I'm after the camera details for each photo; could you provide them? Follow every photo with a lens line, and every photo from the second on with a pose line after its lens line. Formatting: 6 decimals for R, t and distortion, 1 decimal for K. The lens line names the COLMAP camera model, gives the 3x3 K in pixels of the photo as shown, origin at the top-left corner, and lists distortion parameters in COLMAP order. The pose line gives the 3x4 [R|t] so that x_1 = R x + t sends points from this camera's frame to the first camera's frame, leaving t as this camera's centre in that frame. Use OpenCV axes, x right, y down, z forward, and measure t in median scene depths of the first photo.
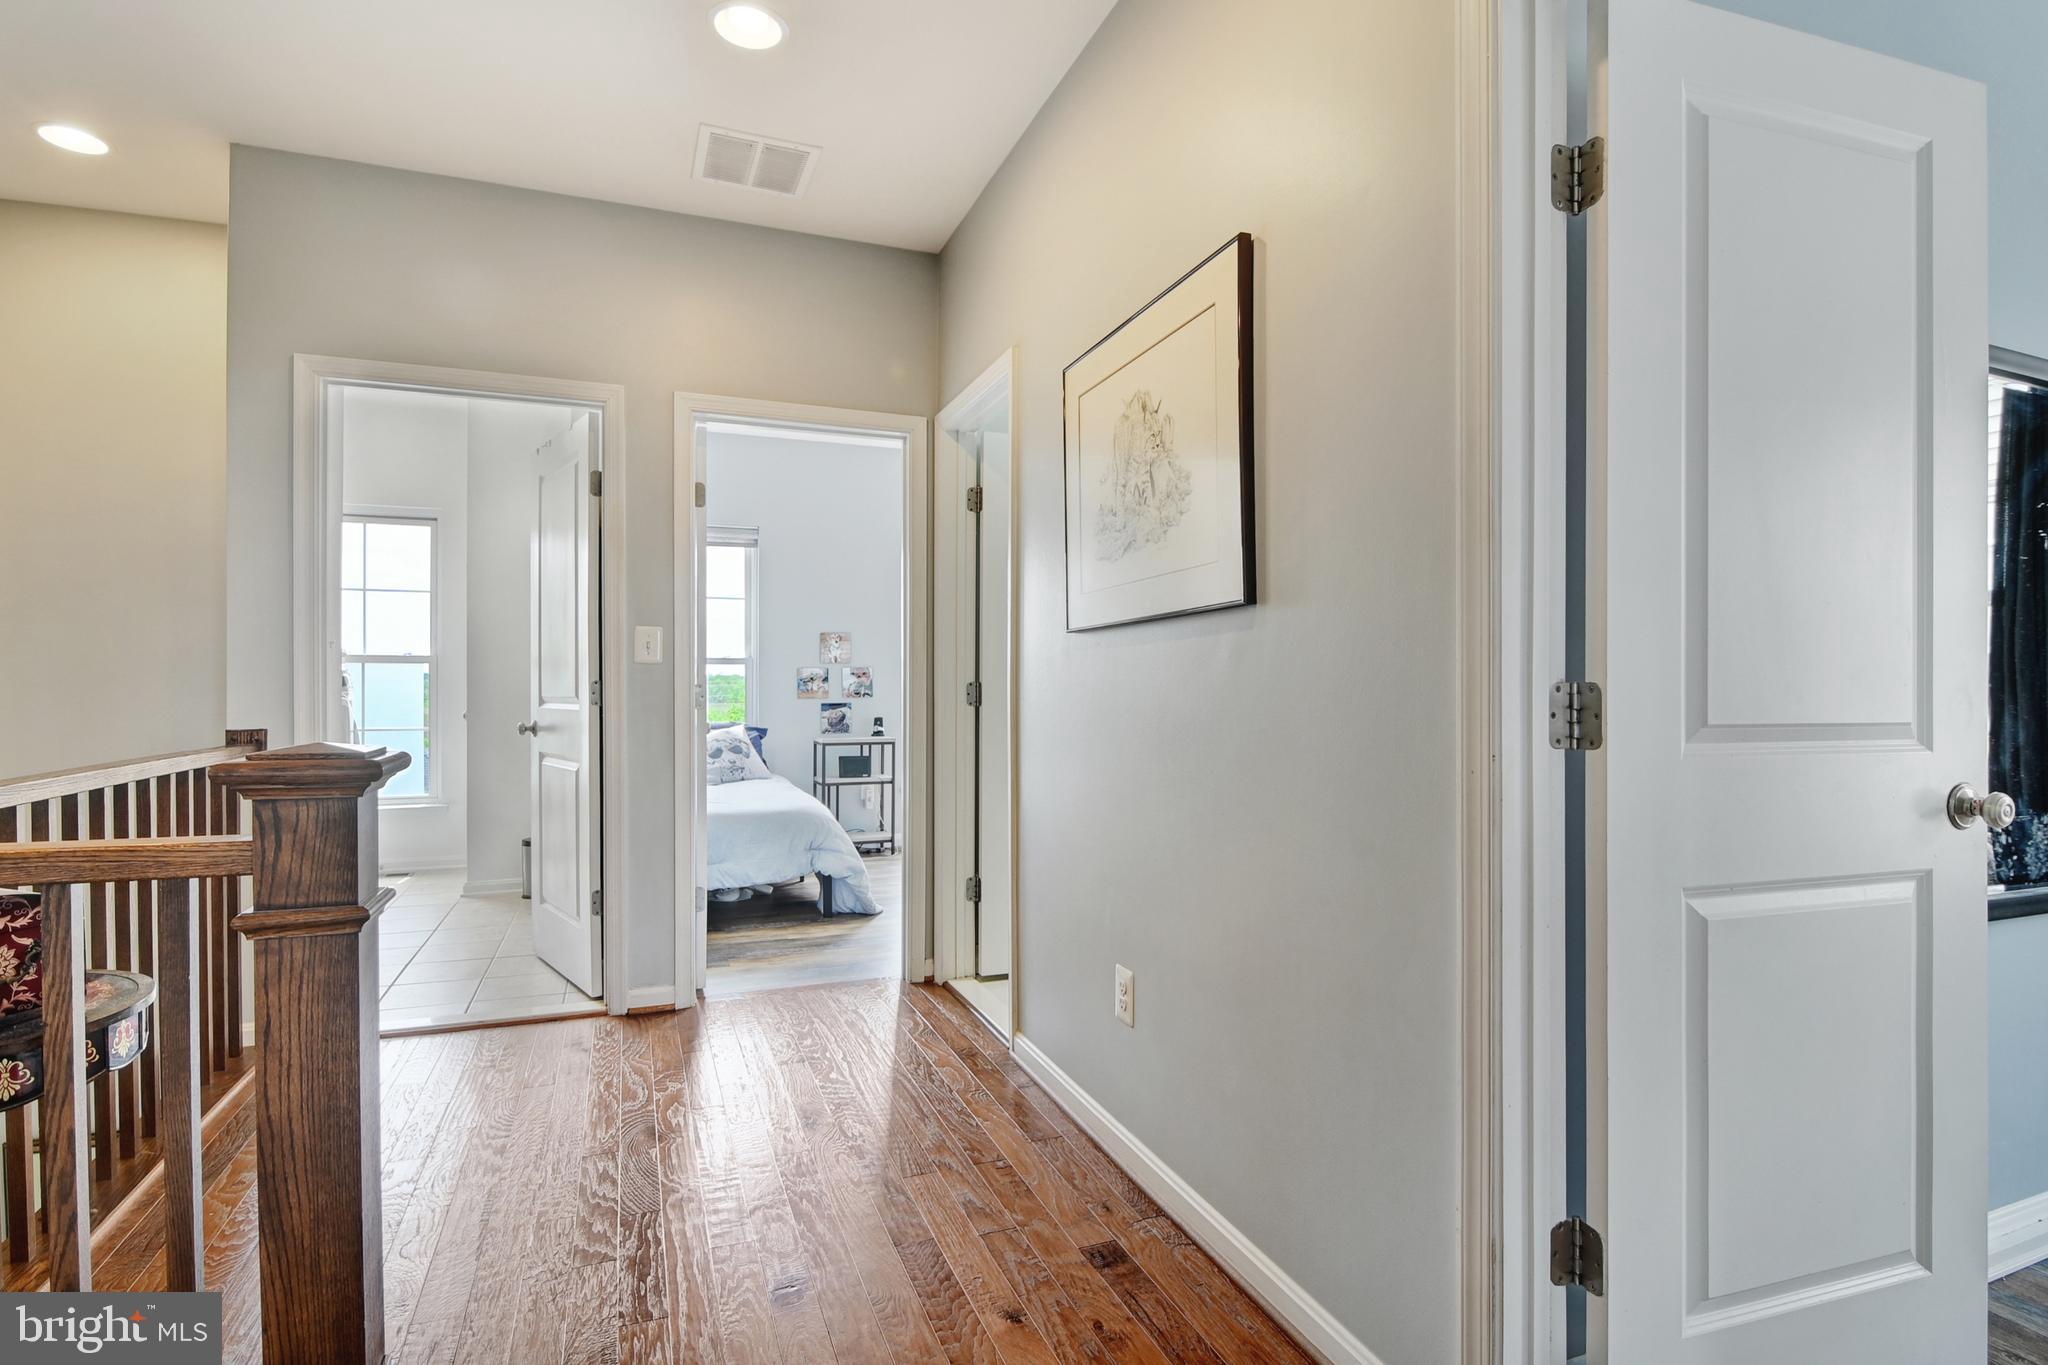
lens RADIAL K [[1010.6, 0, 1036.6], [0, 1010.6, 677.1], [0, 0, 1]] dist [-0.019197, -0.000473]
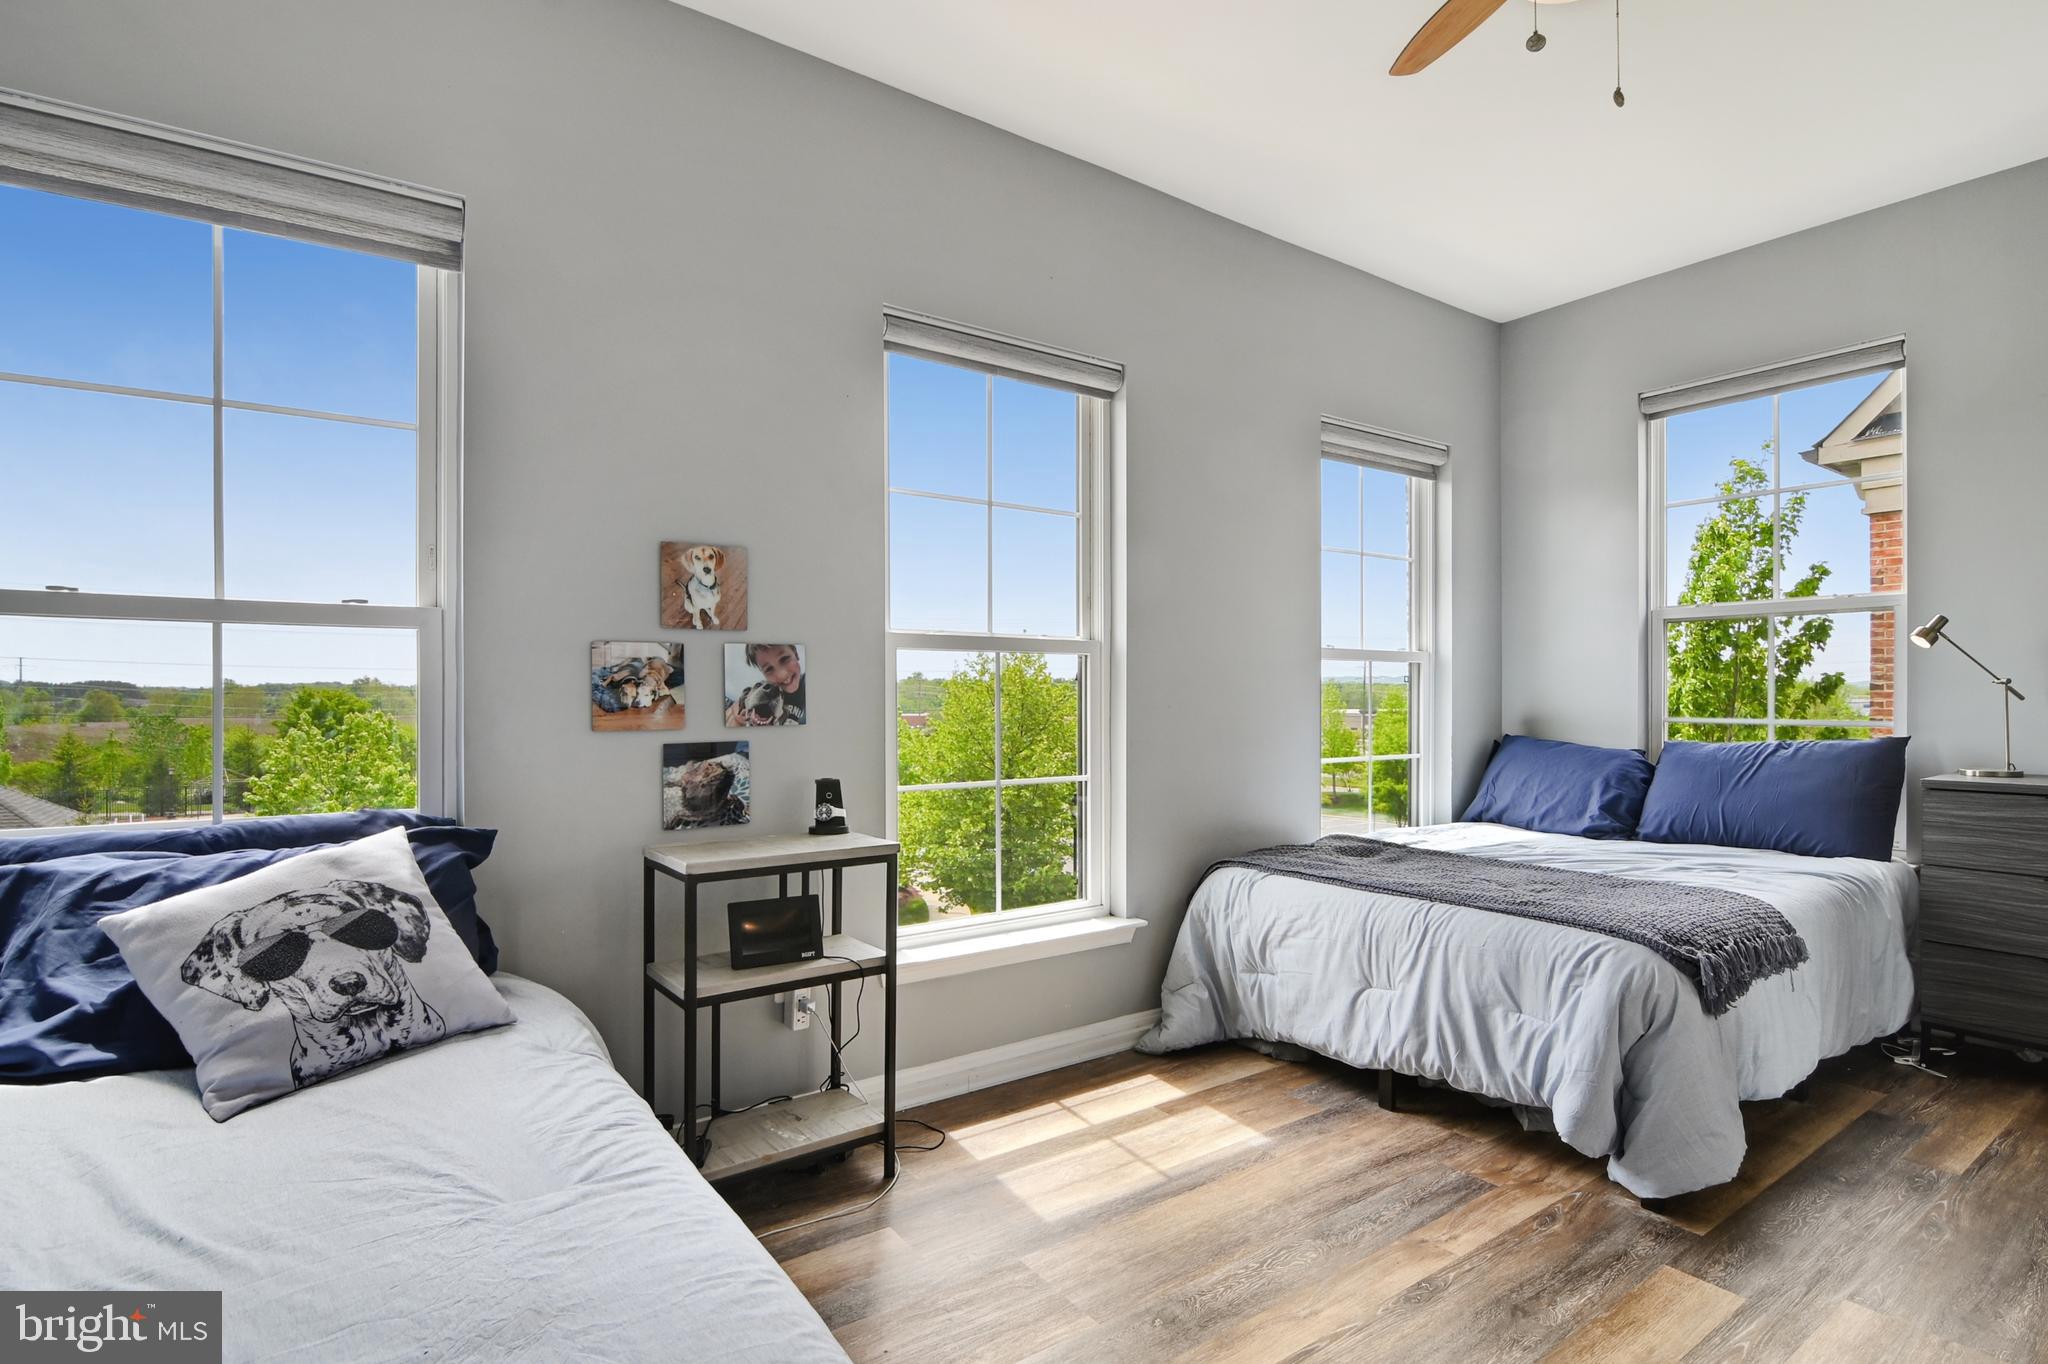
lens RADIAL K [[1018.0, 0, 1044.1], [0, 1018.0, 688.2], [0, 0, 1]] dist [-0.005585, 0.000229]
pose [[0.970048, 0.002365, 0.242902, -0.171422], [-0.003848, 0.999977, 0.005629, 0.004387], [-0.242883, -0.006395, 0.970034, 0.629497]]
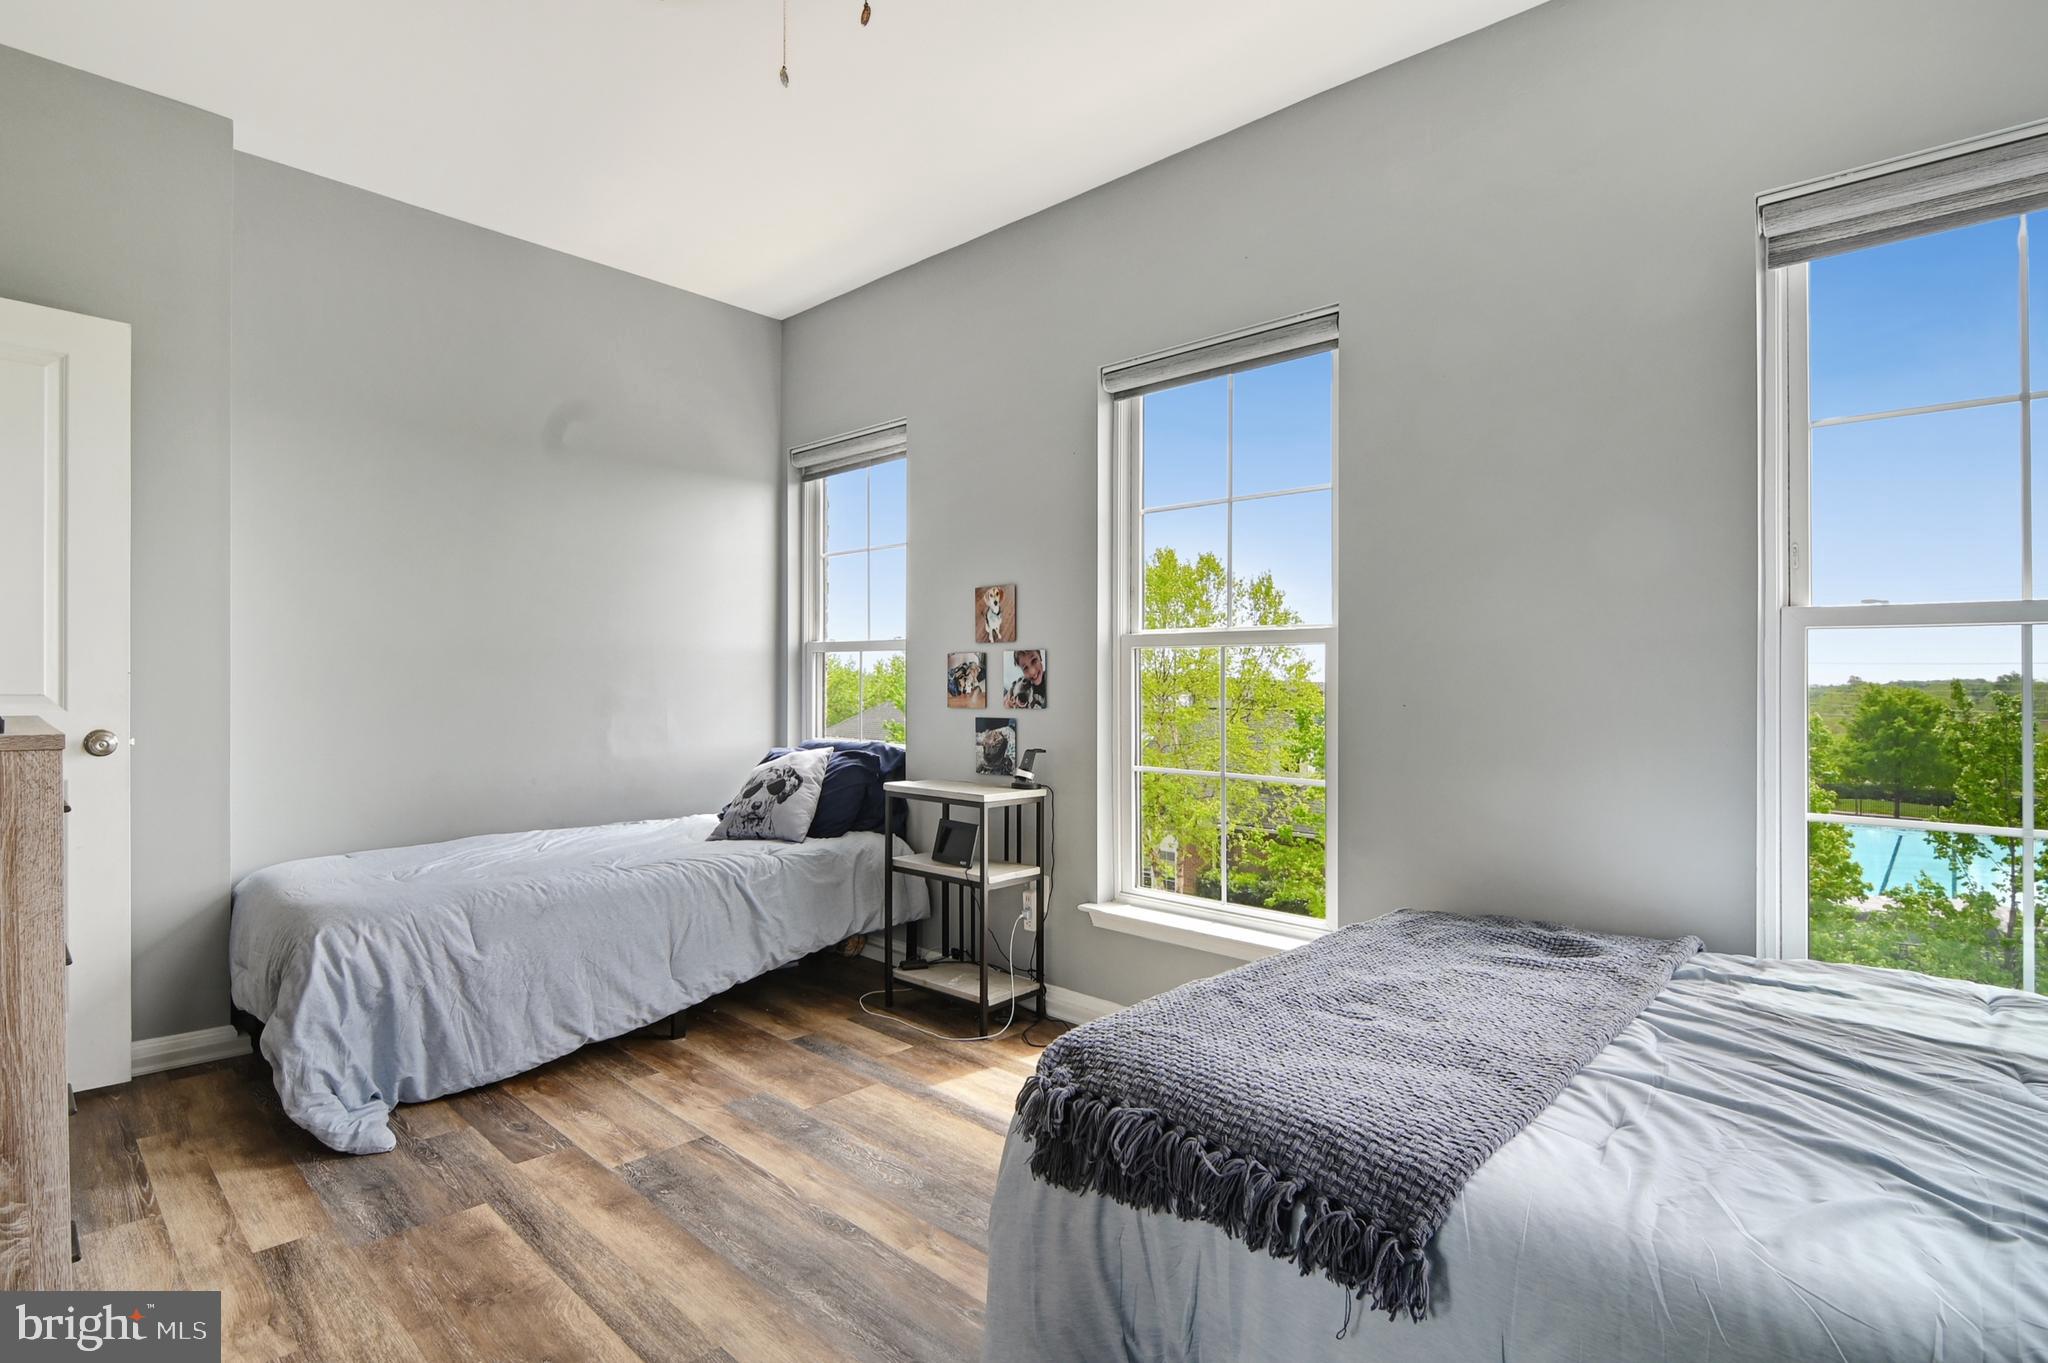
lens RADIAL K [[1009.7, 0, 1000.0], [0, 1009.7, 691.7], [0, 0, 1]] dist [-0.000015, -0.011983]
pose [[0.407647, 0.011656, -0.913065, 0.288524], [0.000856, 0.999913, 0.013146, 0.005150], [0.913139, -0.006140, 0.407601, 0.791877]]
